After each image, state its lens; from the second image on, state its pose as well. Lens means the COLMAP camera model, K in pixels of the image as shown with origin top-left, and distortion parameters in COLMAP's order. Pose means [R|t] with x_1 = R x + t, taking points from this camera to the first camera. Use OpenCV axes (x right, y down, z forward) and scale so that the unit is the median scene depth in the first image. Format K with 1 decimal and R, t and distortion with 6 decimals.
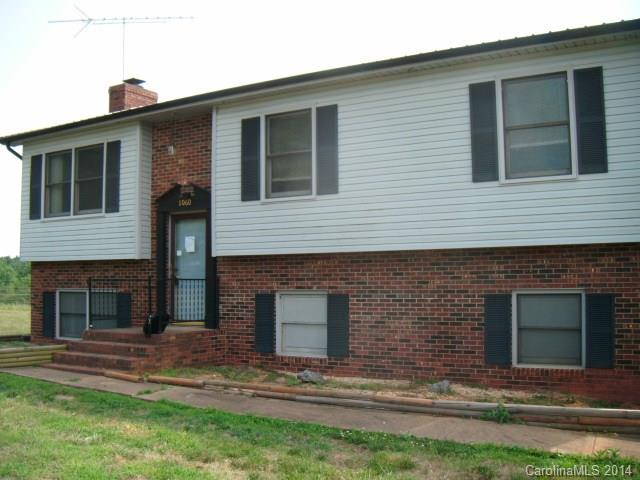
lens RADIAL K [[702.6, 0, 318.2], [0, 702.6, 238.8], [0, 0, 1]] dist [-0.145187, 0.000000]
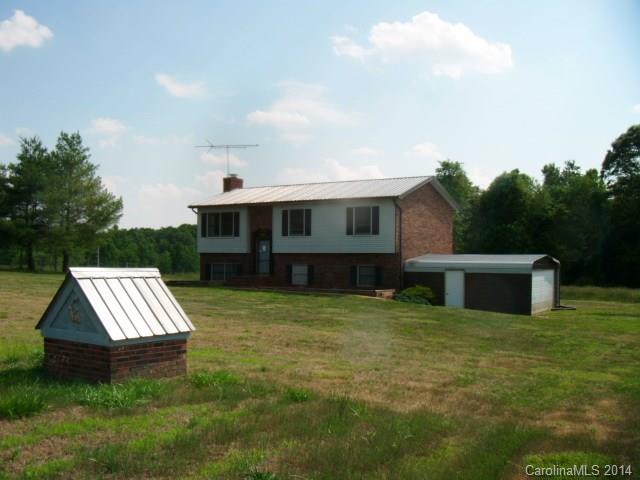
lens RADIAL K [[702.6, 0, 321.1], [0, 702.6, 239.5], [0, 0, 1]] dist [-0.145187, 0.000000]
pose [[0.999610, 0.012928, -0.024772, 0.145853], [-0.012095, 0.999367, 0.033469, -0.145227], [0.025189, -0.033156, 0.999133, -2.159387]]
